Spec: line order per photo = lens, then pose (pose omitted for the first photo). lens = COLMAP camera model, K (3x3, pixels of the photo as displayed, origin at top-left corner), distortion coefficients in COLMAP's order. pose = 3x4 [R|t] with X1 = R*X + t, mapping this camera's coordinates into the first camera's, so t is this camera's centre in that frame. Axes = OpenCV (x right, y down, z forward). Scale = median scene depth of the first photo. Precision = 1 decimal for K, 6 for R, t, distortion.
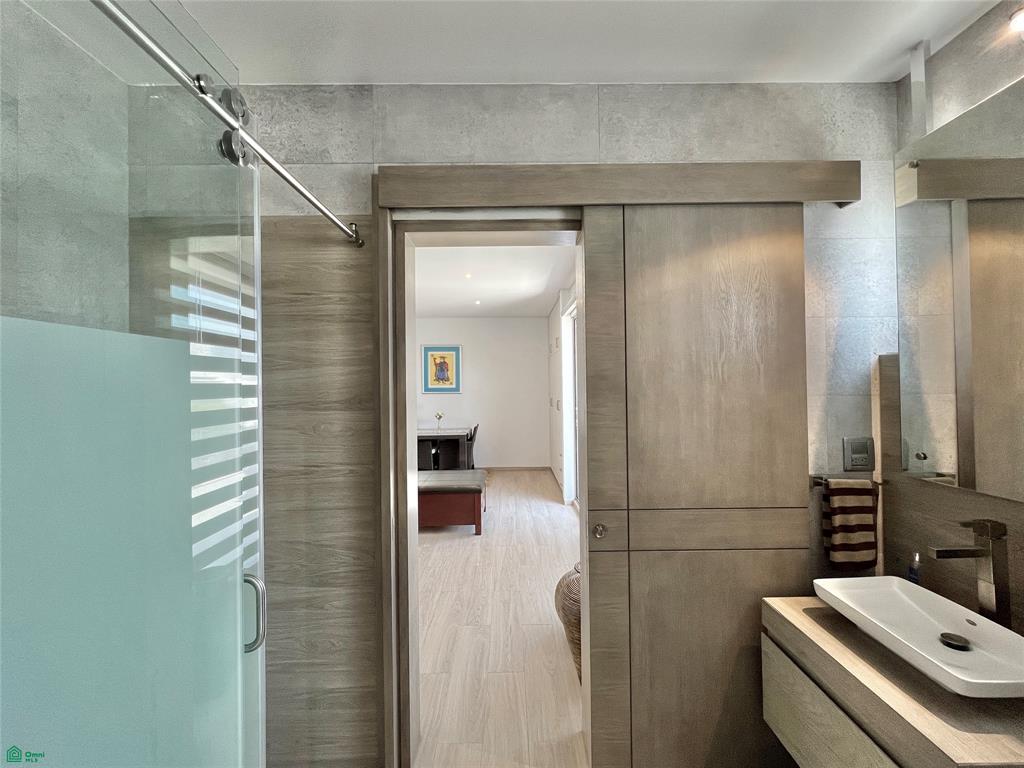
lens RADIAL K [[440.6, 0, 512.0], [0, 440.6, 384.0], [0, 0, 1]] dist [-0.000080, 0.000039]
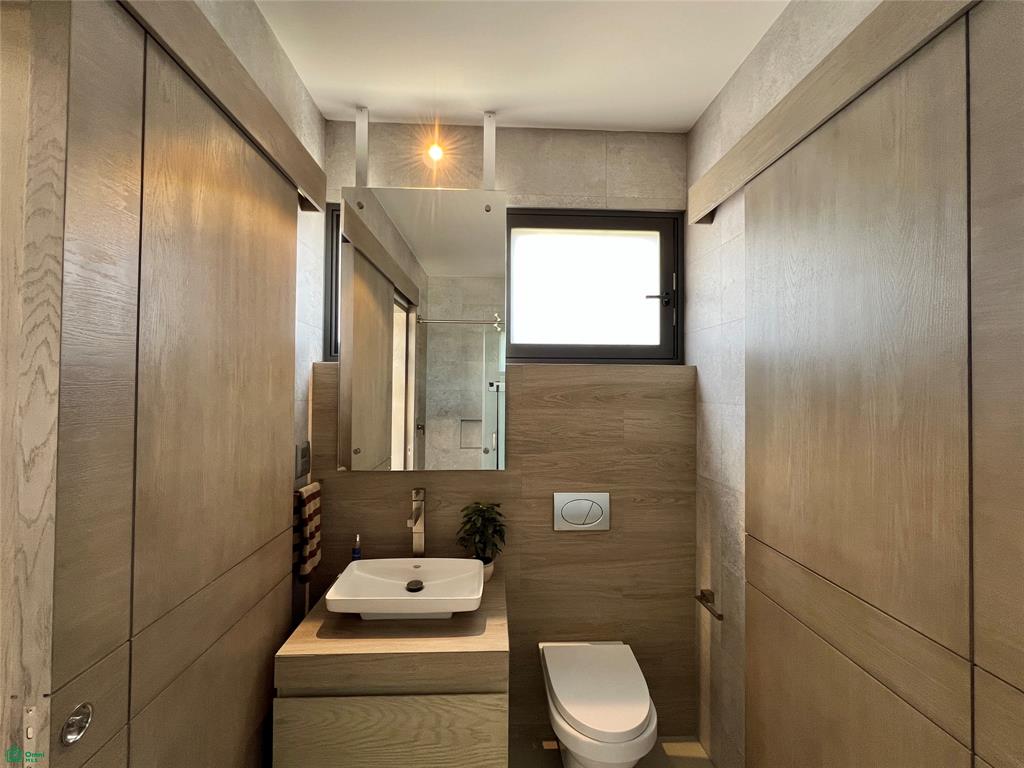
lens RADIAL K [[440.6, 0, 512.0], [0, 440.6, 384.0], [0, 0, 1]] dist [-0.000080, 0.000039]
pose [[-0.048564, 0.022681, 0.998563, -0.265080], [-0.014194, 0.999626, -0.023395, 0.004312], [-0.998719, -0.015310, -0.048224, 0.606184]]
